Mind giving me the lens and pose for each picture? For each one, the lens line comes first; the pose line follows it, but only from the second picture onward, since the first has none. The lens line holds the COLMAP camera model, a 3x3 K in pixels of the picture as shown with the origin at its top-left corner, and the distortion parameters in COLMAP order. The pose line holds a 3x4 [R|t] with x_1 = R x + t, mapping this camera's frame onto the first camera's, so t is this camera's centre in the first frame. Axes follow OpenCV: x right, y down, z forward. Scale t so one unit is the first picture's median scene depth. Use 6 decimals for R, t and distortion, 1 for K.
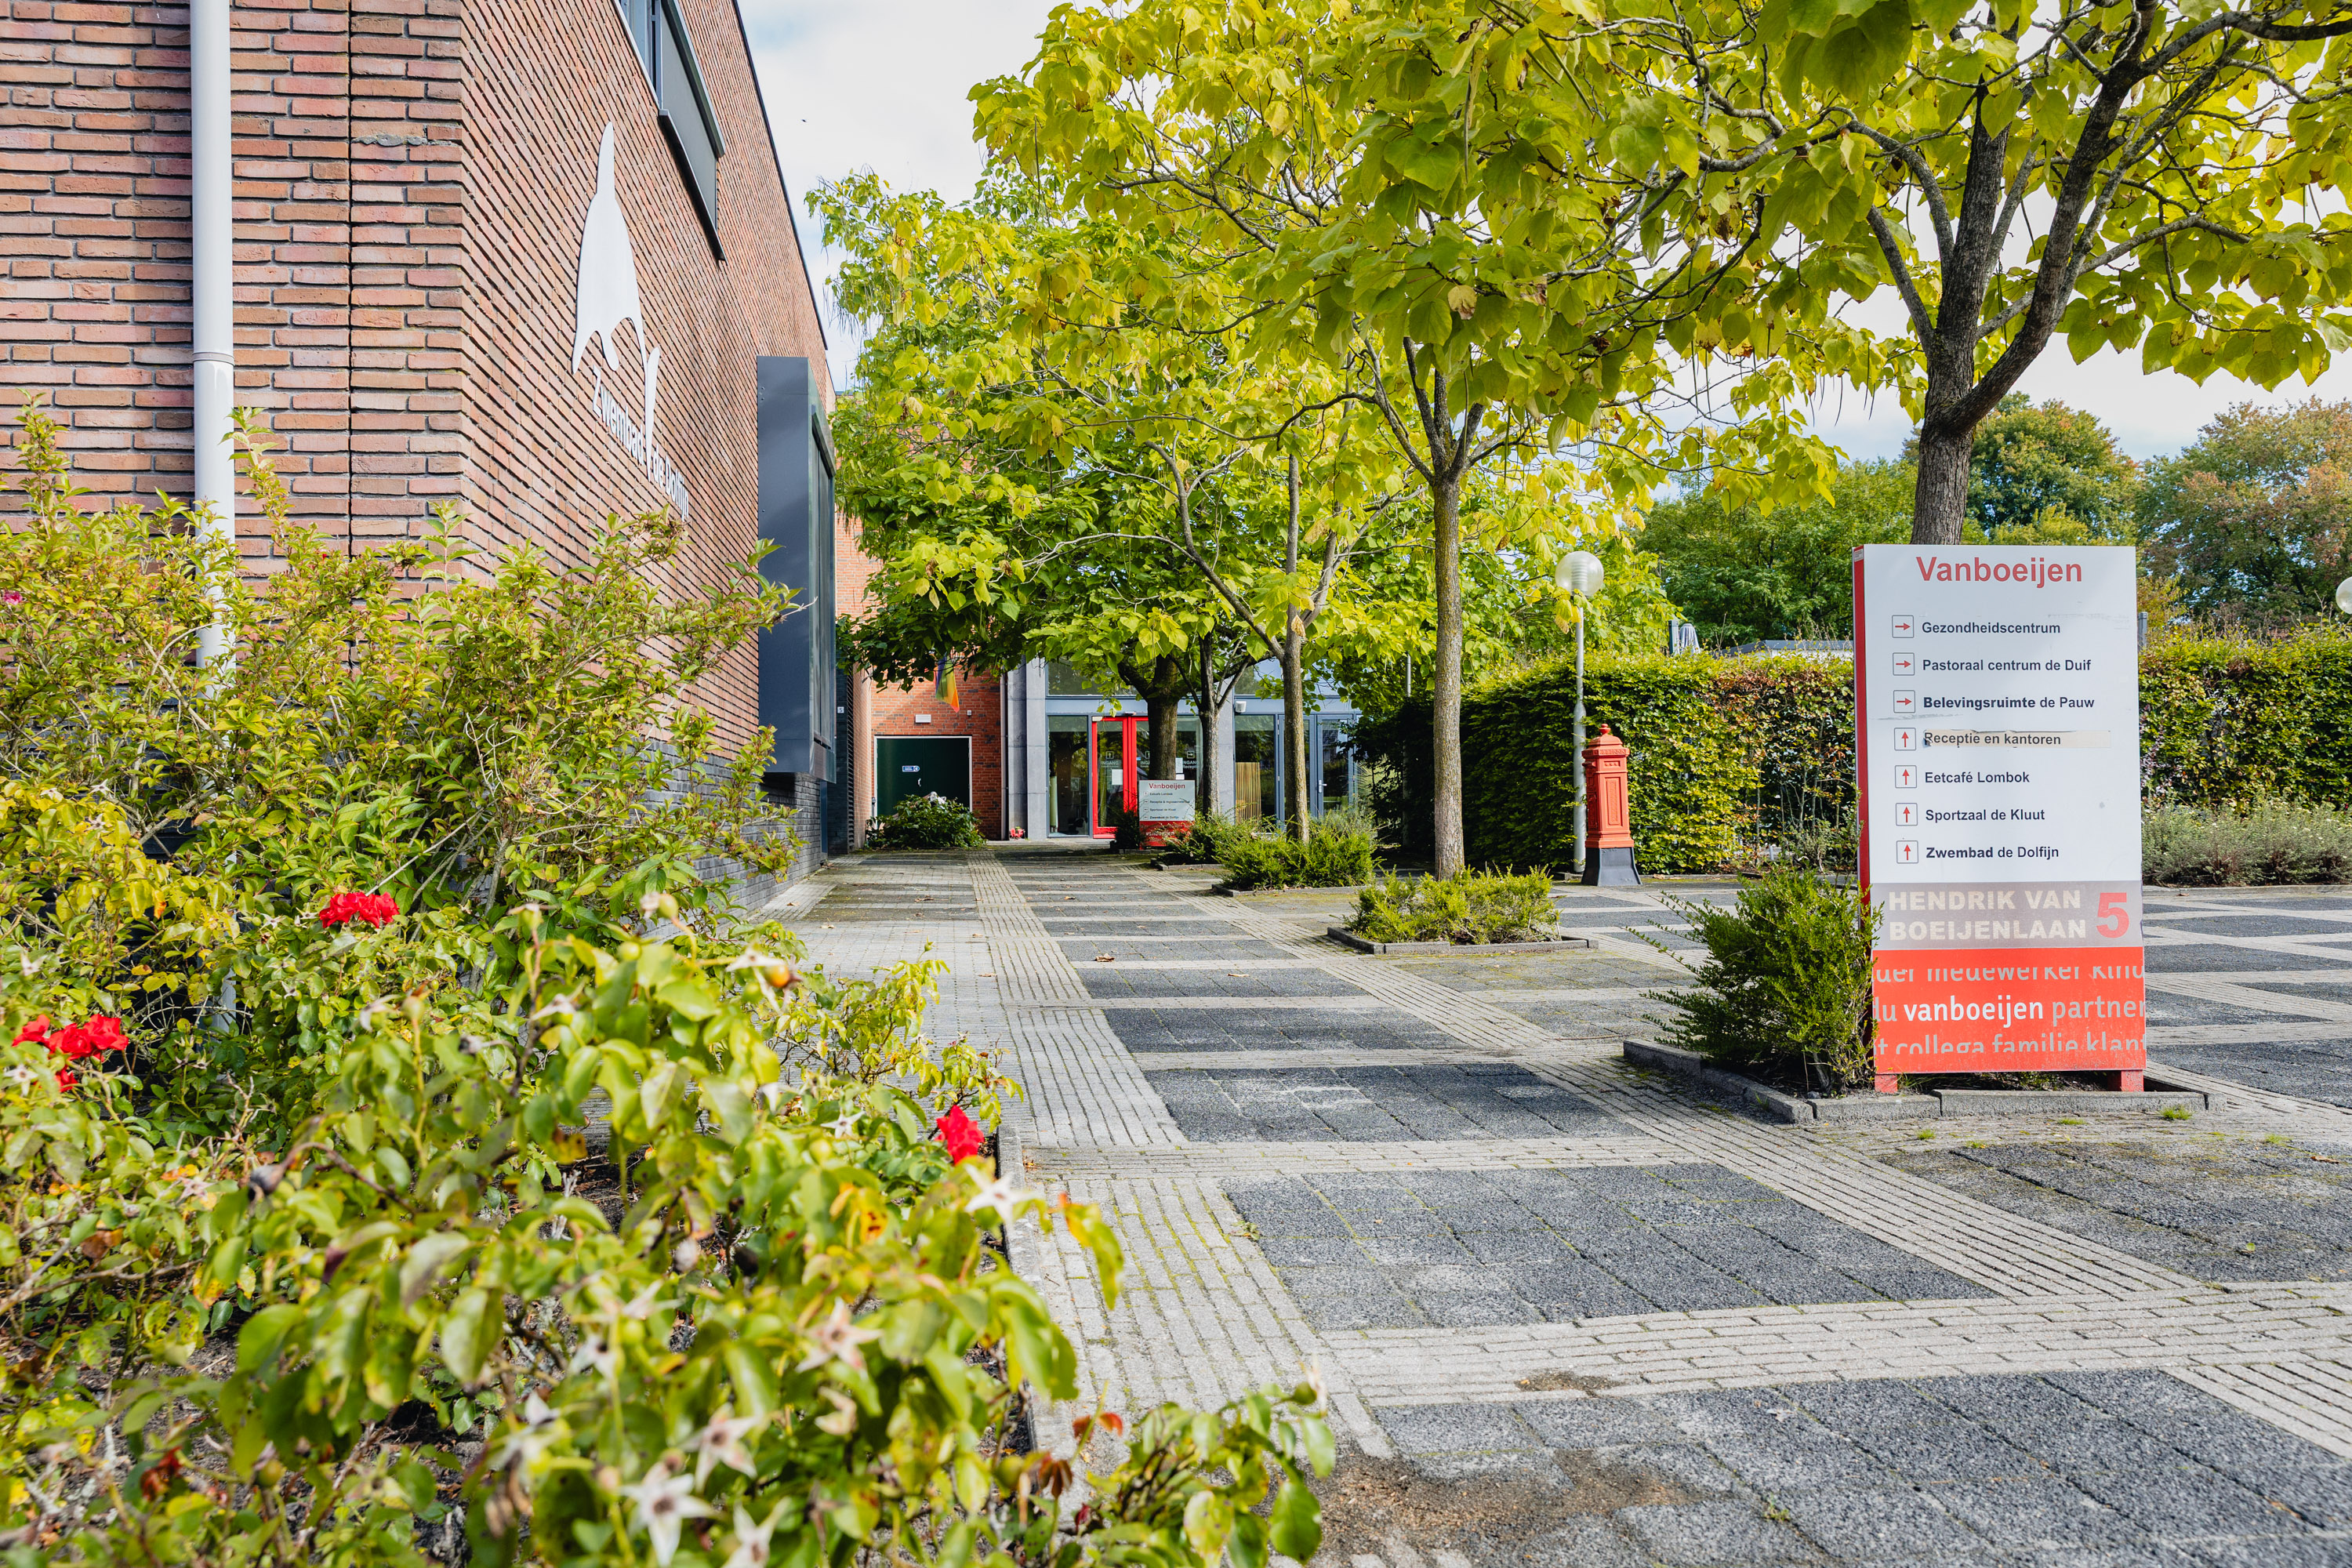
lens RADIAL K [[1881.9, 0, 1182.5], [0, 1881.9, 776.8], [0, 0, 1]] dist [0.011771, -0.002307]
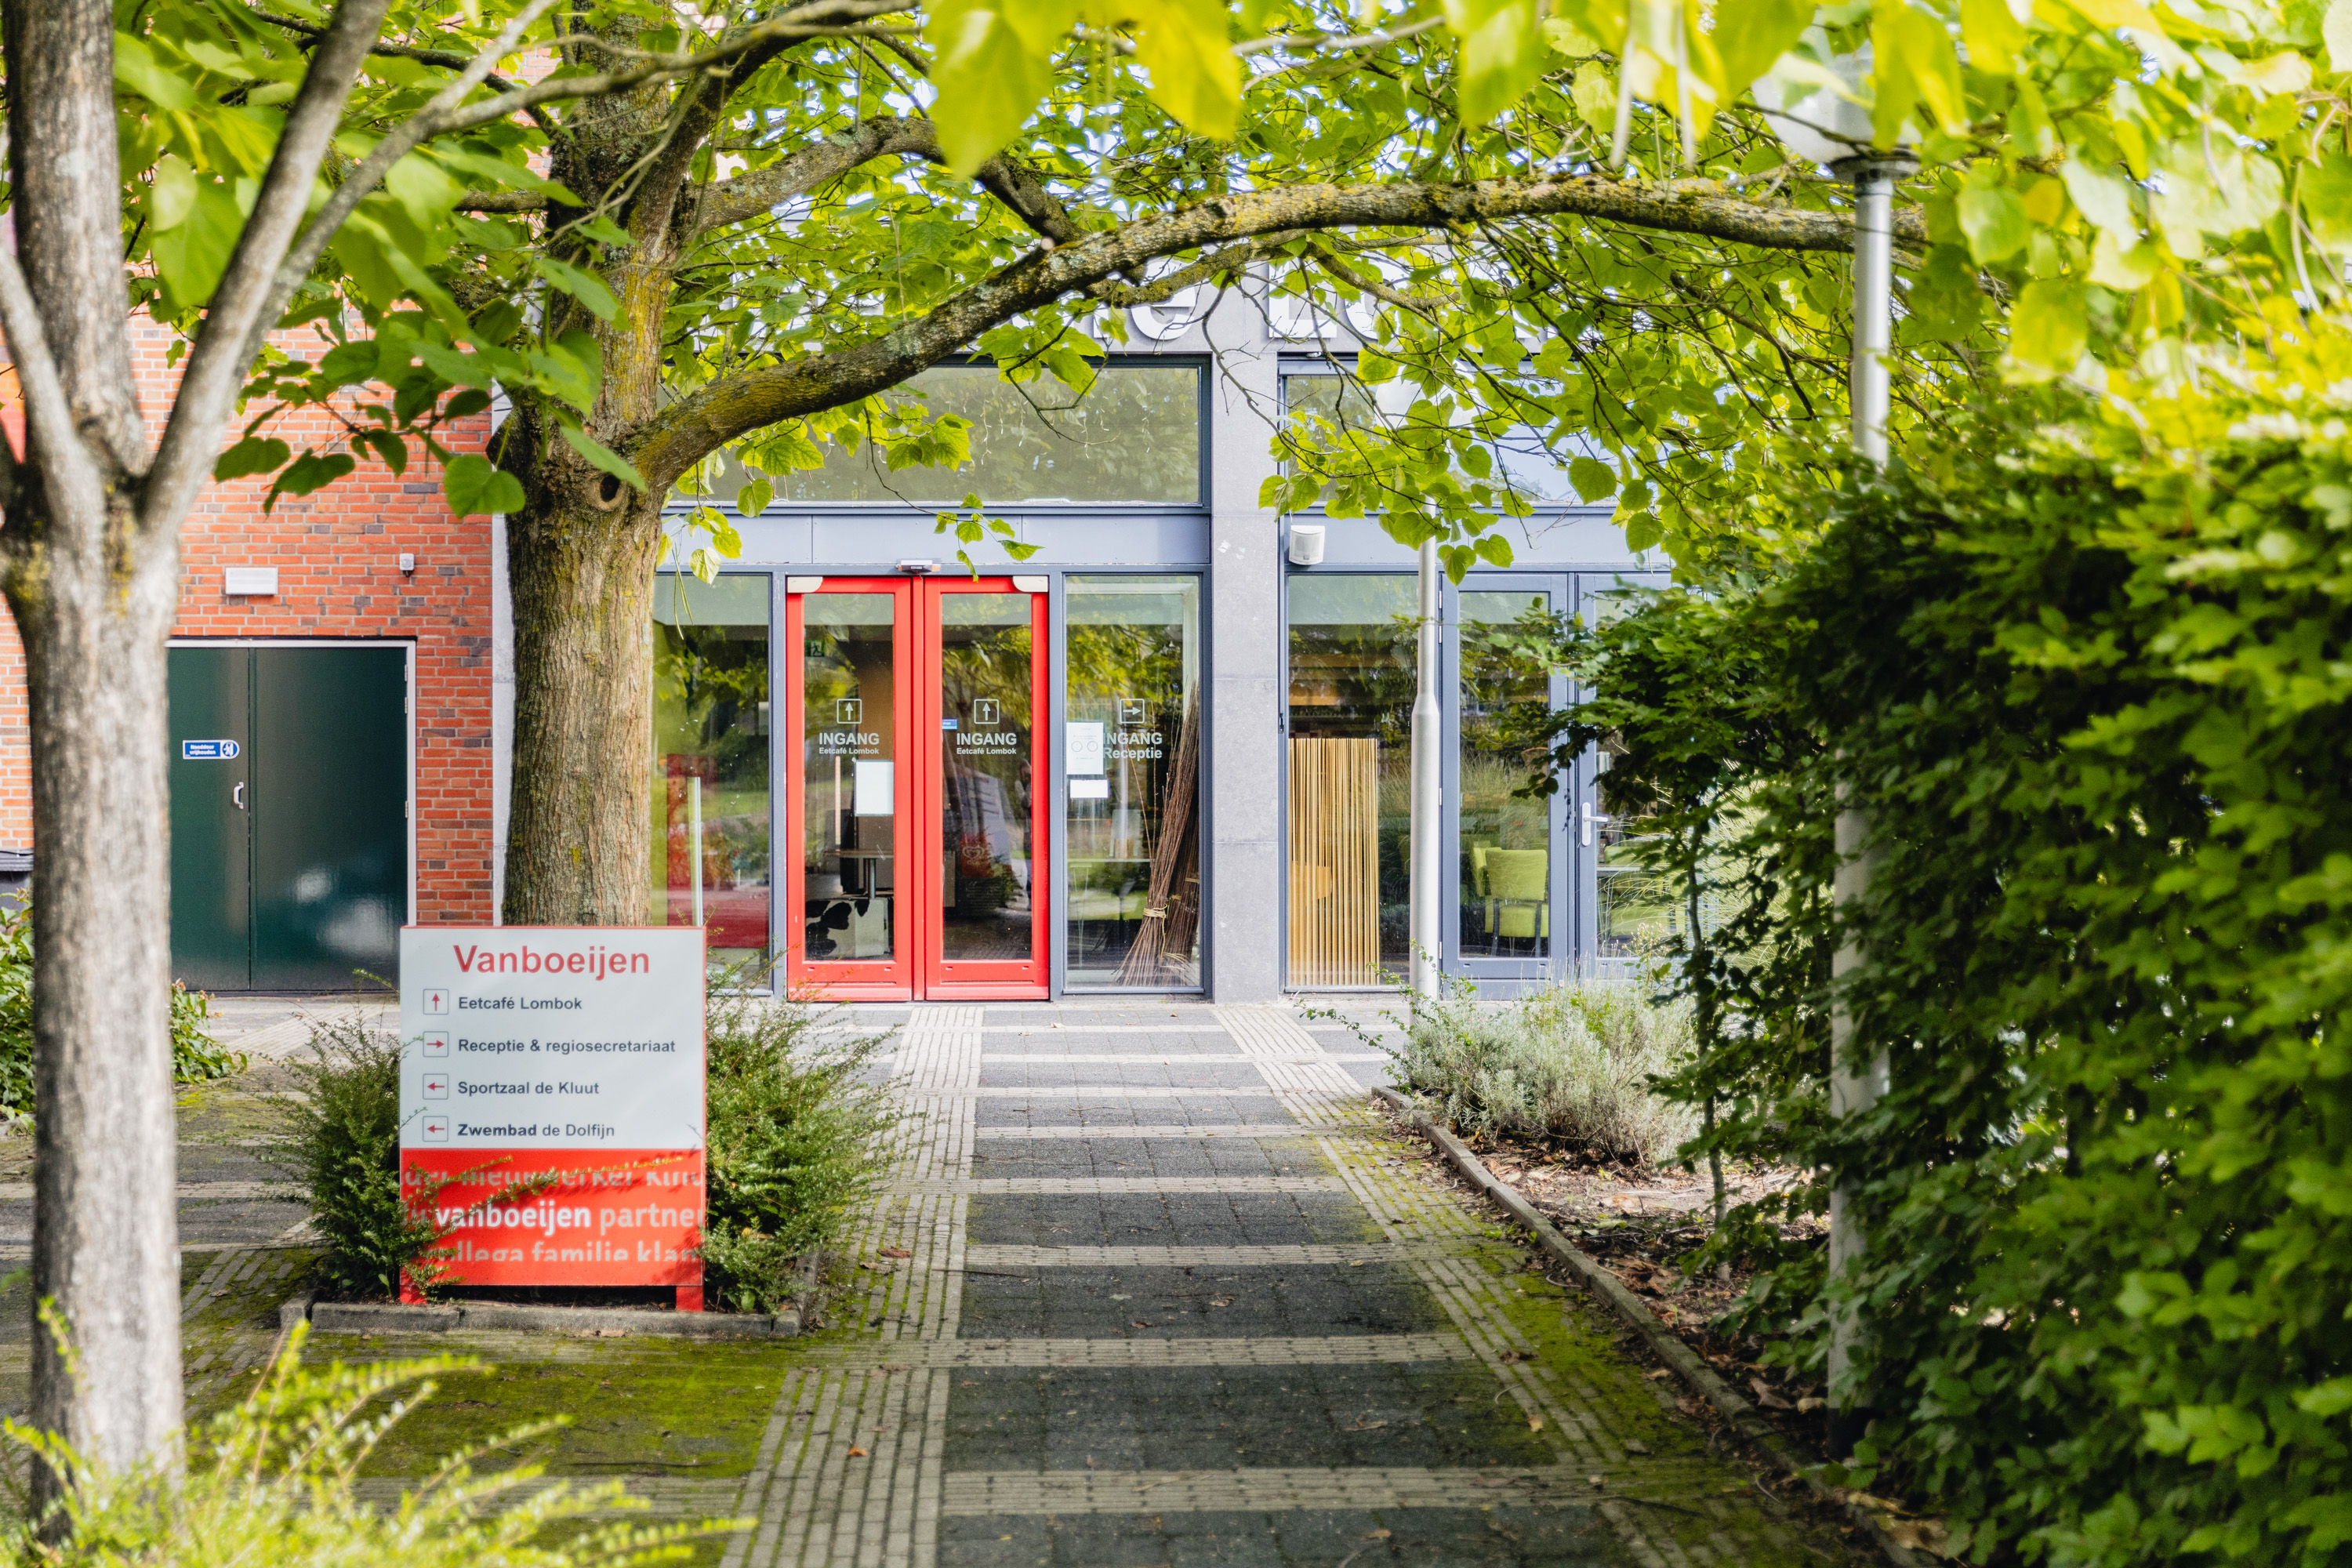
lens RADIAL K [[3714.6, 0, 1188.7], [0, 3714.6, 785.6], [0, 0, 1]] dist [0.007789, 0.000000]
pose [[0.997219, 0.009207, -0.073953, 0.119772], [-0.007357, 0.999654, 0.025240, -0.032273], [0.074160, -0.024626, 0.996942, 0.948183]]
